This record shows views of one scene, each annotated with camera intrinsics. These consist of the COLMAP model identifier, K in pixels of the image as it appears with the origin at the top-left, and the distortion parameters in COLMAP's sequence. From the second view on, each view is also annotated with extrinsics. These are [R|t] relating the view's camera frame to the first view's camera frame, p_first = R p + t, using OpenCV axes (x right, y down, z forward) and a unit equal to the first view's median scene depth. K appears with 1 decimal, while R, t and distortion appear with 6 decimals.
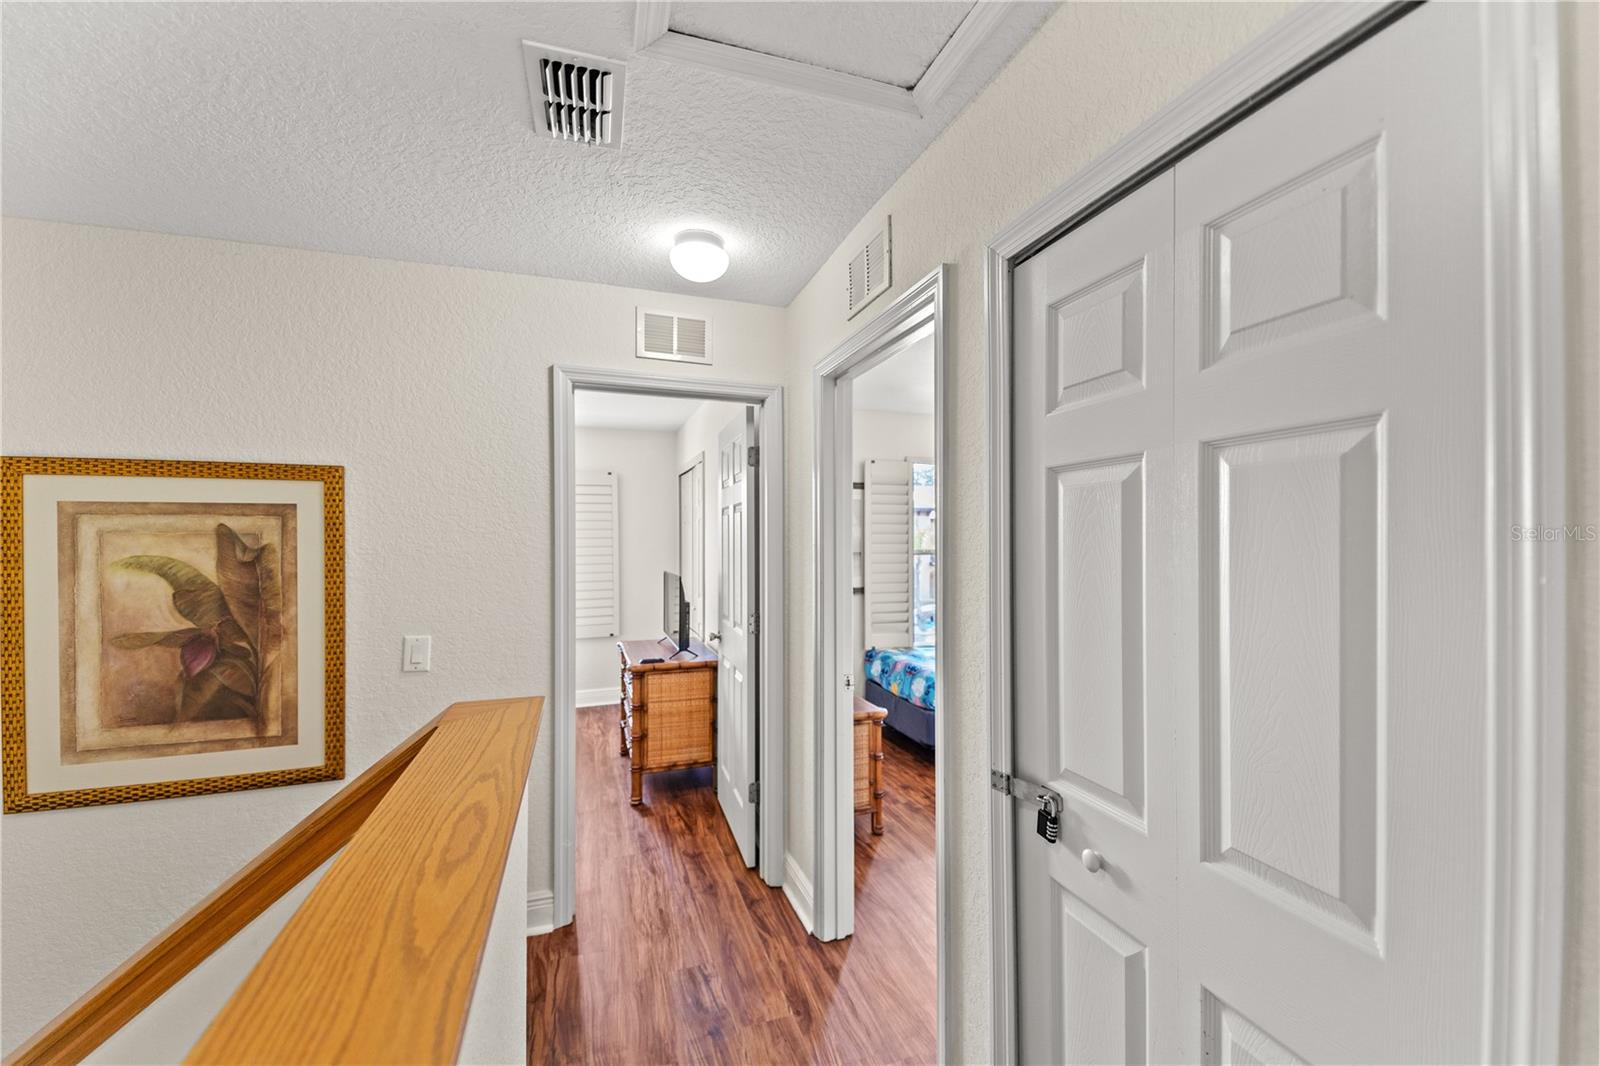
lens RADIAL K [[625.6, 0, 801.9], [0, 625.6, 538.0], [0, 0, 1]] dist [0.014295, -0.005181]
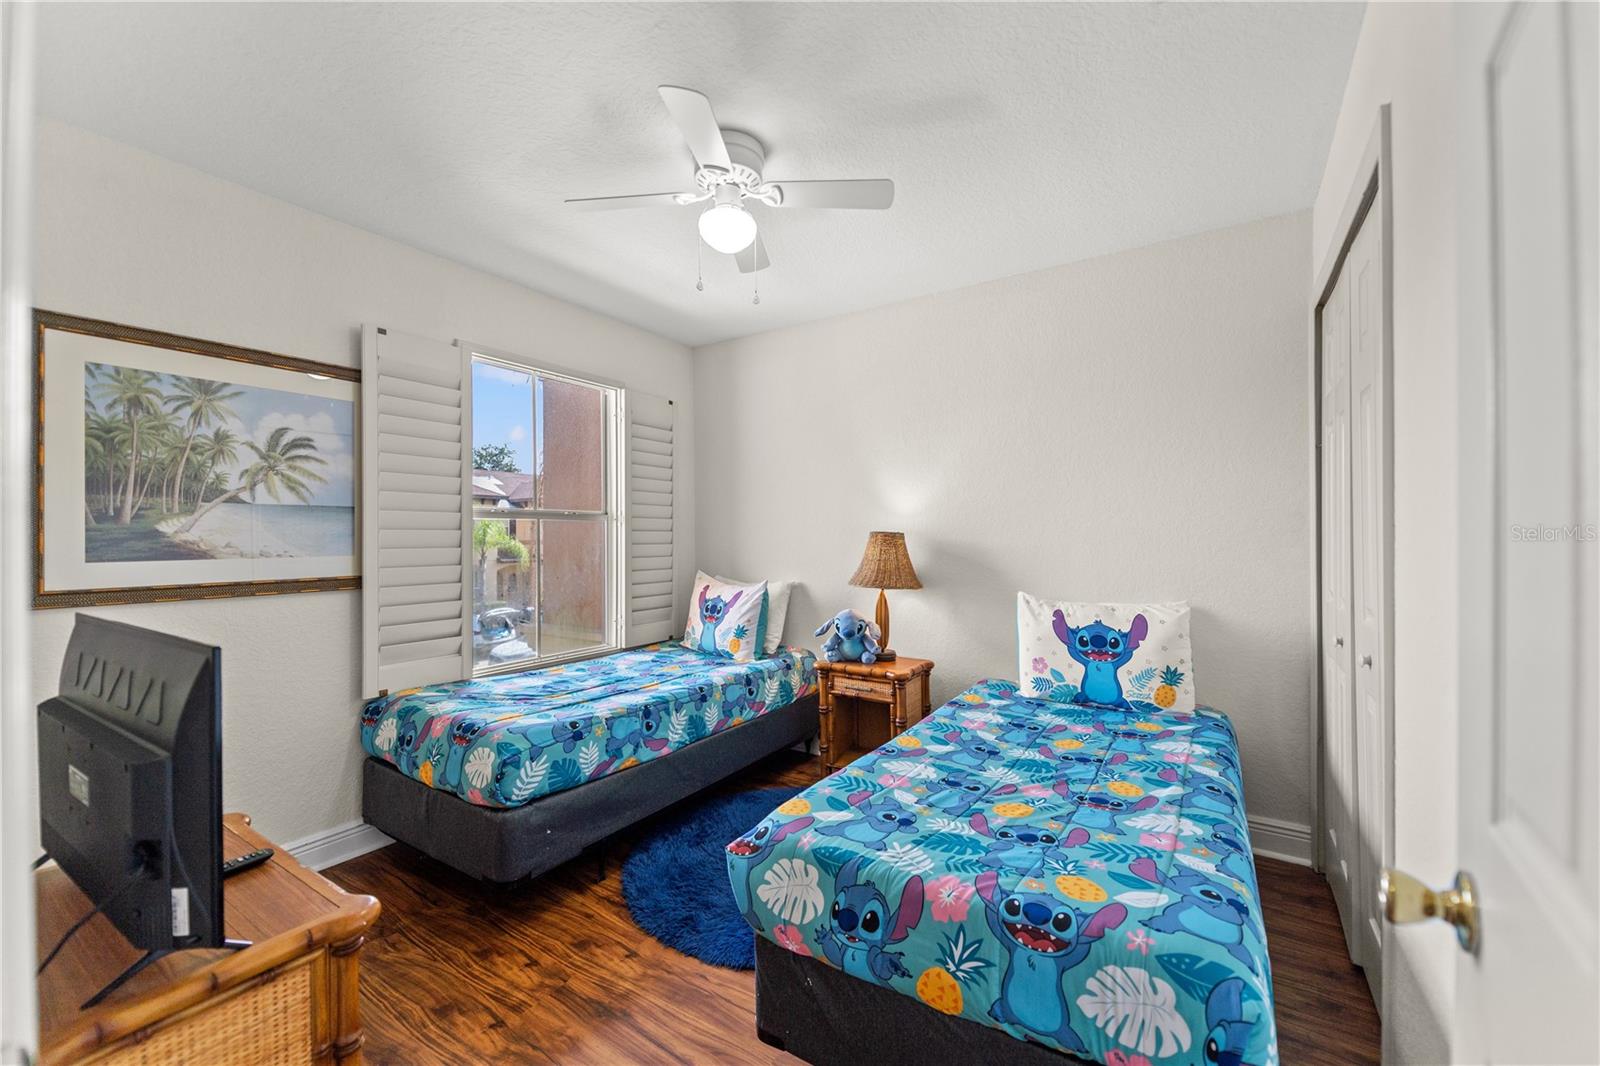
lens RADIAL K [[625.6, 0, 816.9], [0, 625.6, 535.8], [0, 0, 1]] dist [0.014295, -0.005181]
pose [[0.782469, -0.000580, 0.622690, 0.074416], [-0.001546, 0.999995, 0.002874, 0.046608], [-0.622688, -0.003211, 0.782464, 0.390234]]
